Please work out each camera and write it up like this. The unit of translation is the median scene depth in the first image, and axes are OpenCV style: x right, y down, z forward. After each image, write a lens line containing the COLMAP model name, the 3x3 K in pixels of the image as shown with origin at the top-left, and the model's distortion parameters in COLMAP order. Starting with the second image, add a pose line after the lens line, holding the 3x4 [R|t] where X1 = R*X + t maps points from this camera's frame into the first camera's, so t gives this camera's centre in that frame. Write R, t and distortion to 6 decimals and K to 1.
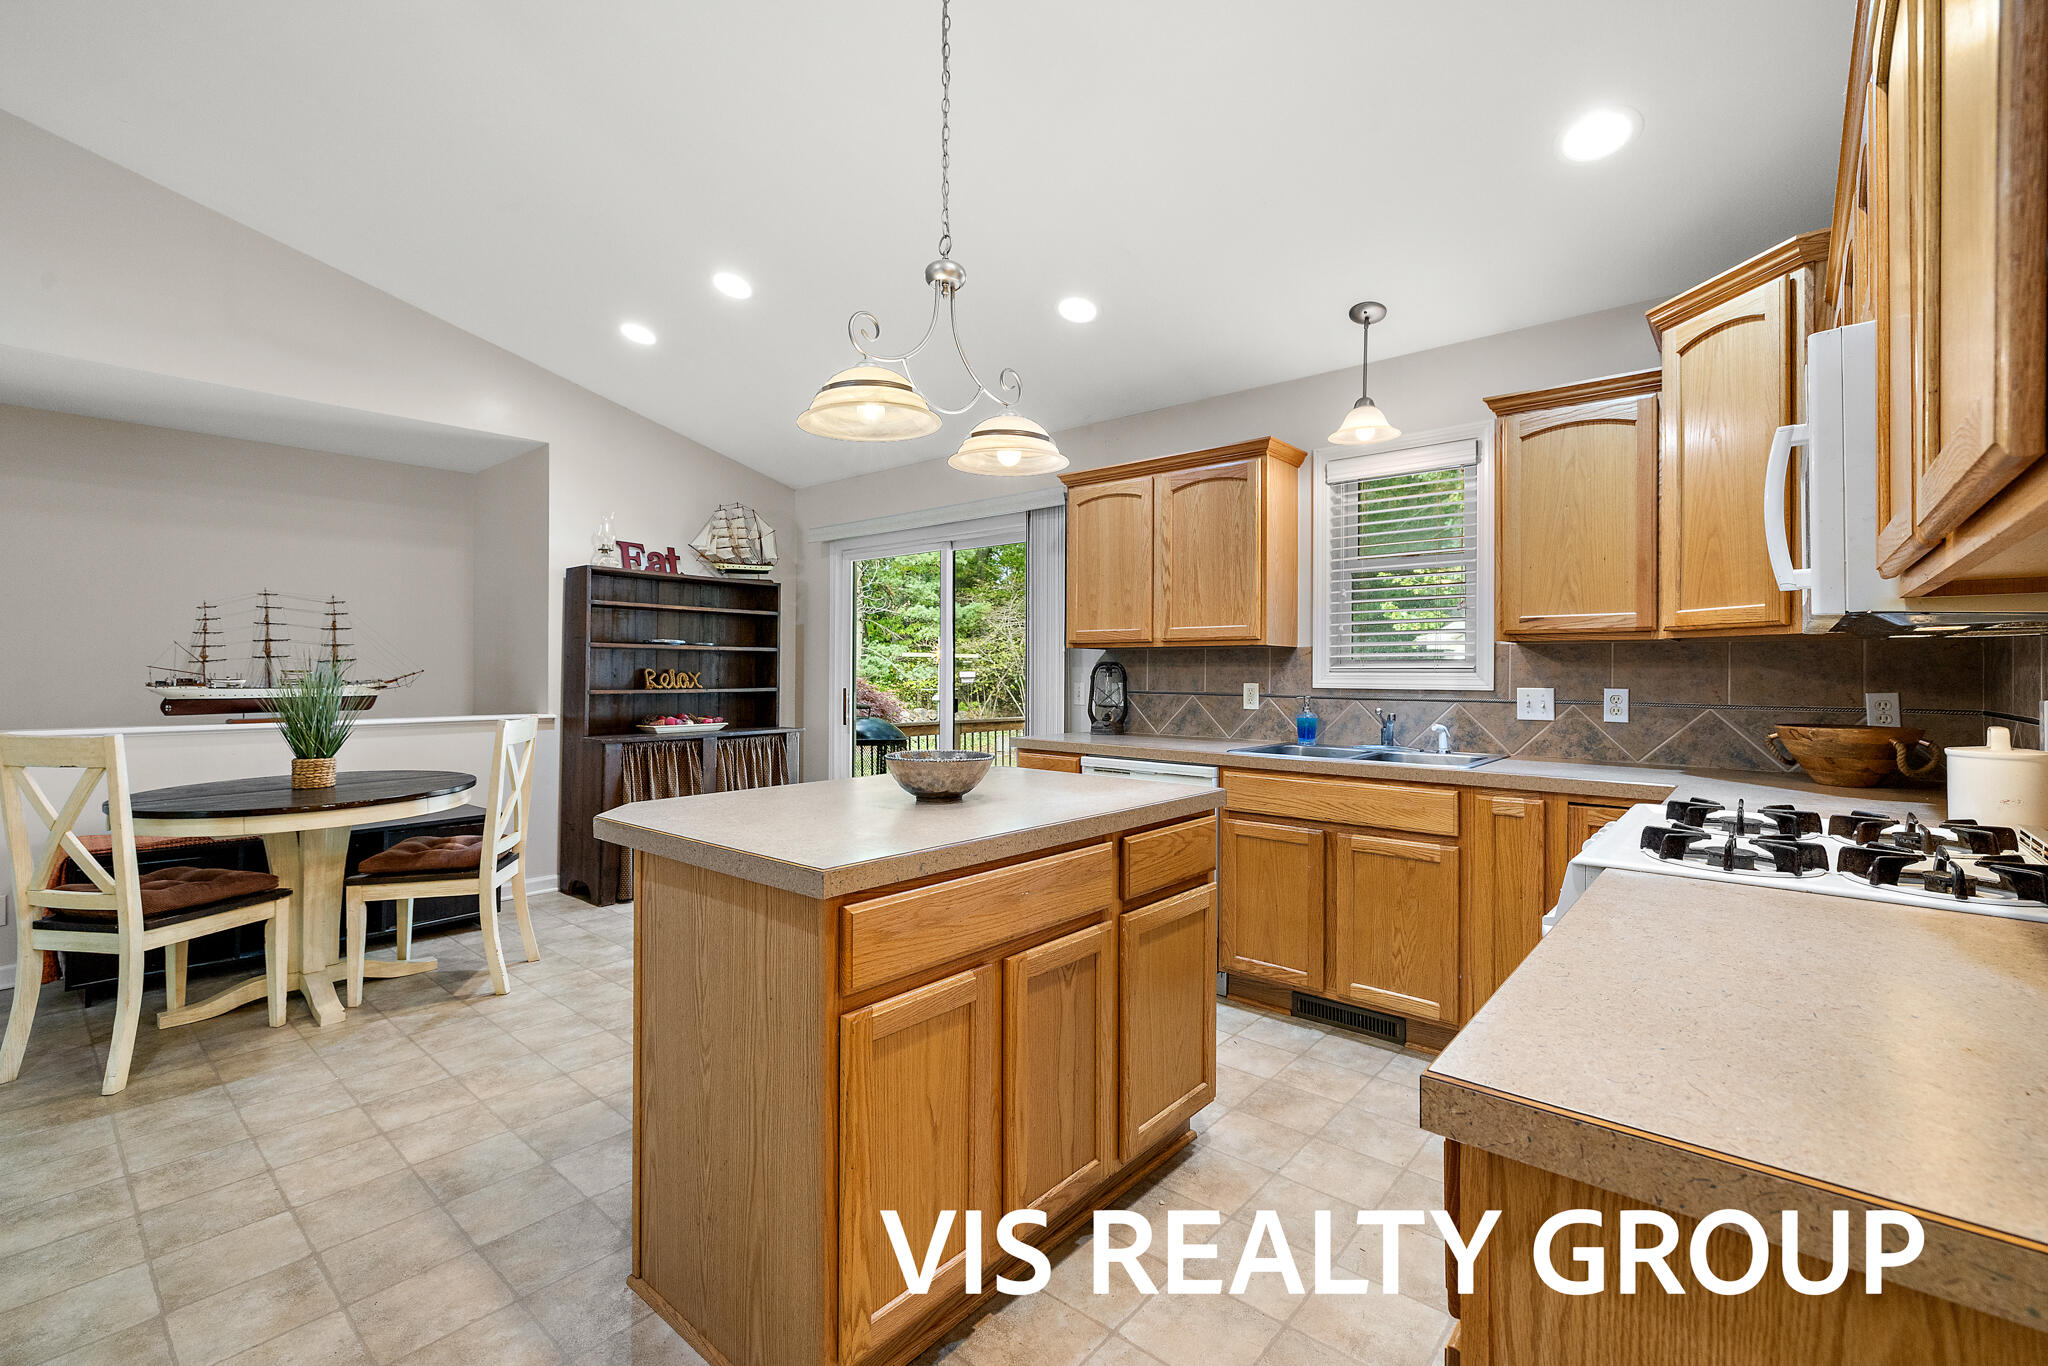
lens RADIAL K [[894.2, 0, 1026.4], [0, 894.2, 672.9], [0, 0, 1]] dist [-0.004565, -0.000983]
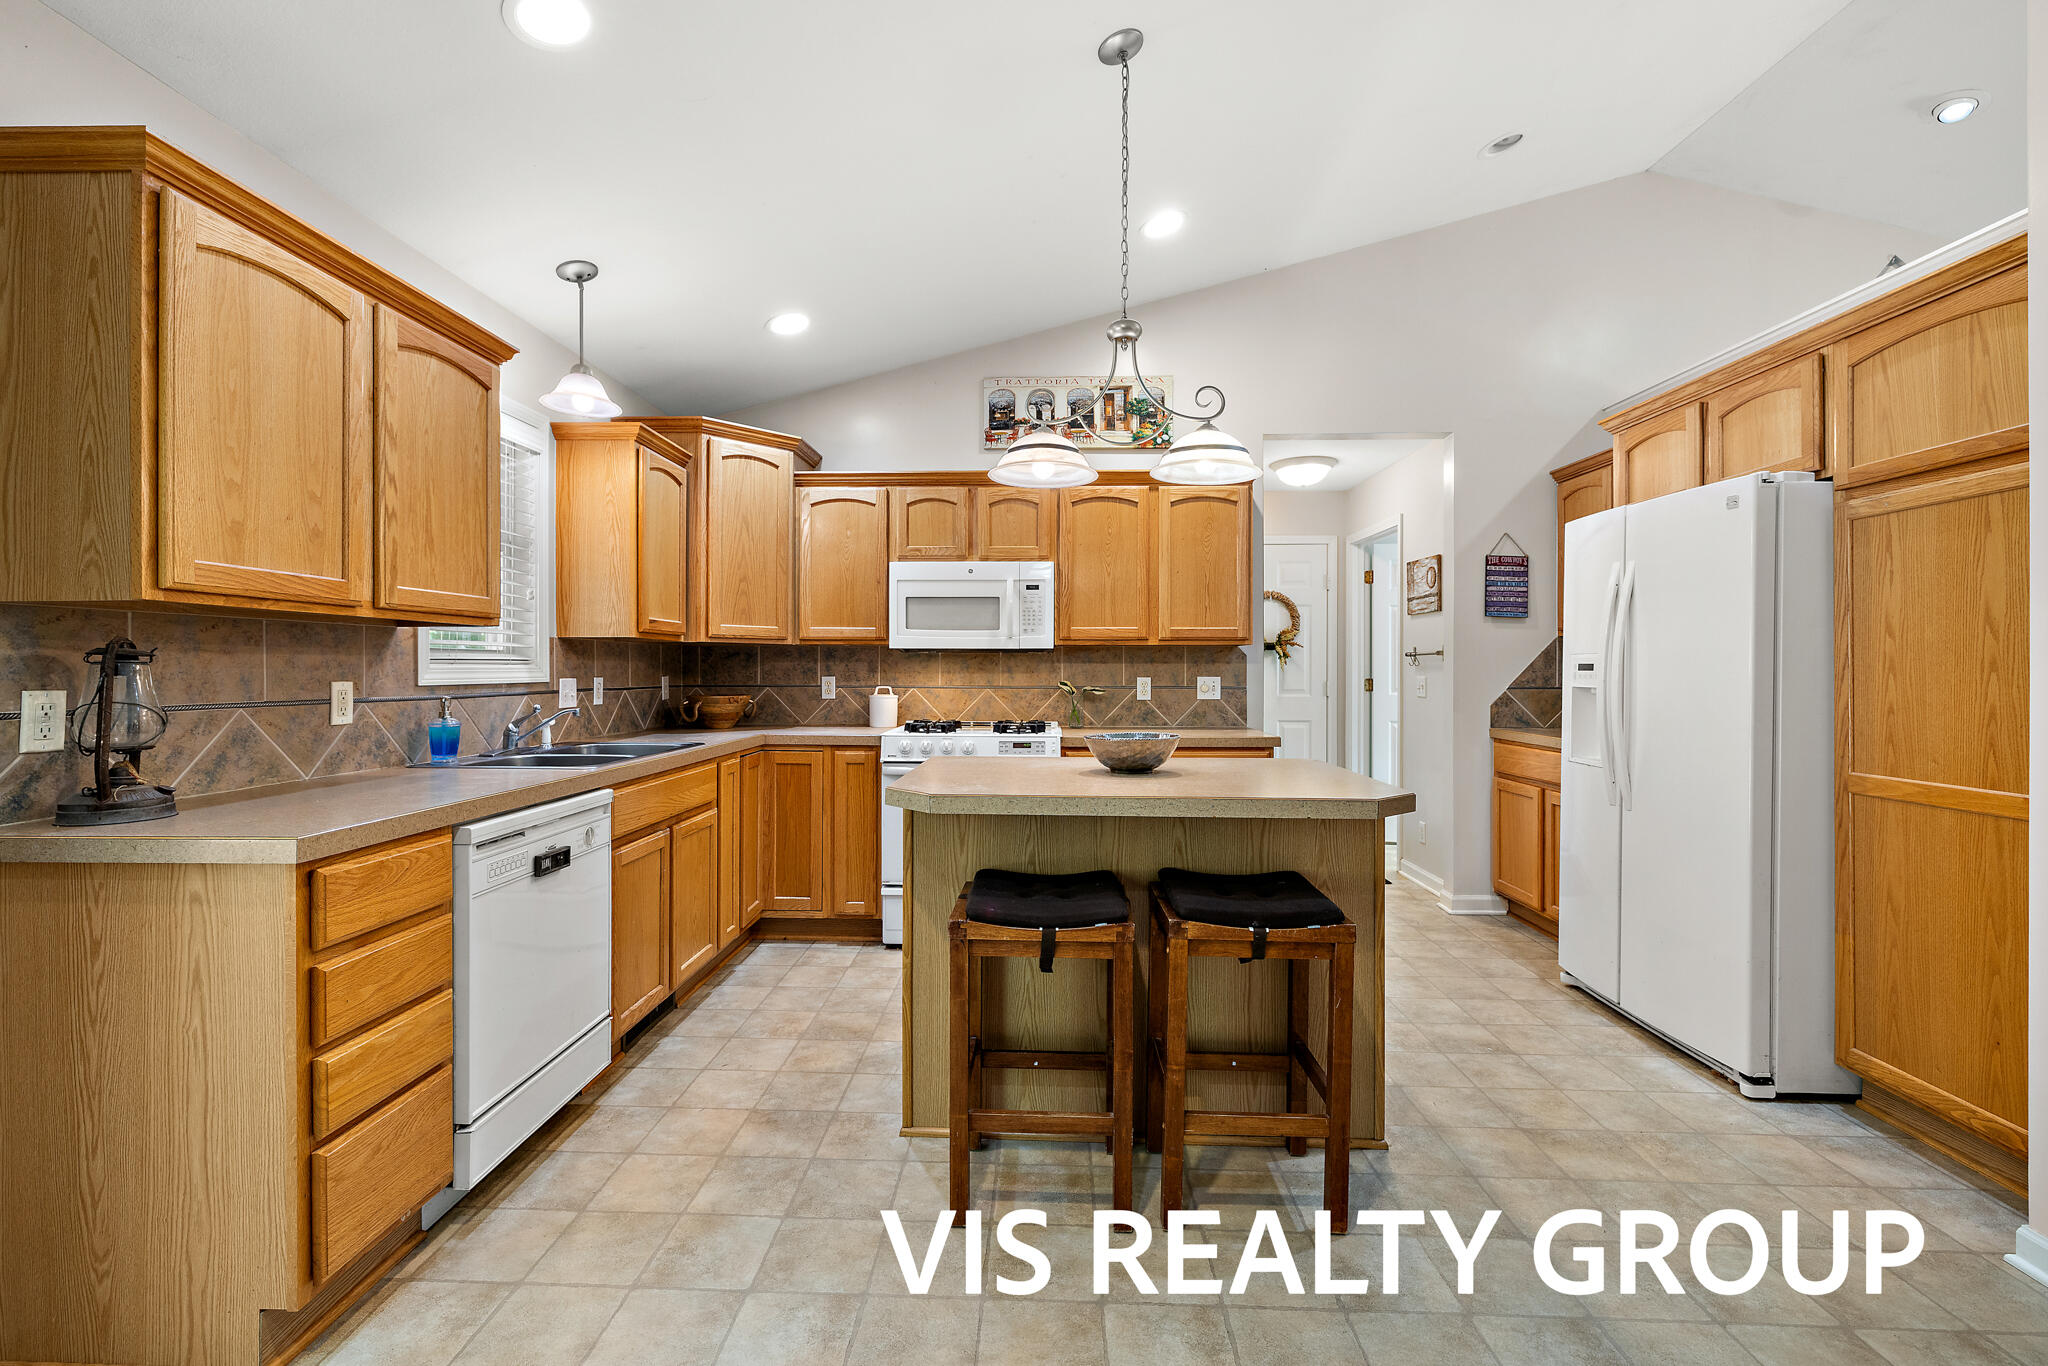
lens RADIAL K [[894.2, 0, 1023.2], [0, 894.2, 673.2], [0, 0, 1]] dist [-0.004565, -0.000983]
pose [[-0.625275, -0.009025, 0.780352, -0.524942], [-0.002923, 0.999953, 0.009222, -0.001362], [-0.780399, 0.003485, -0.625272, 1.034675]]
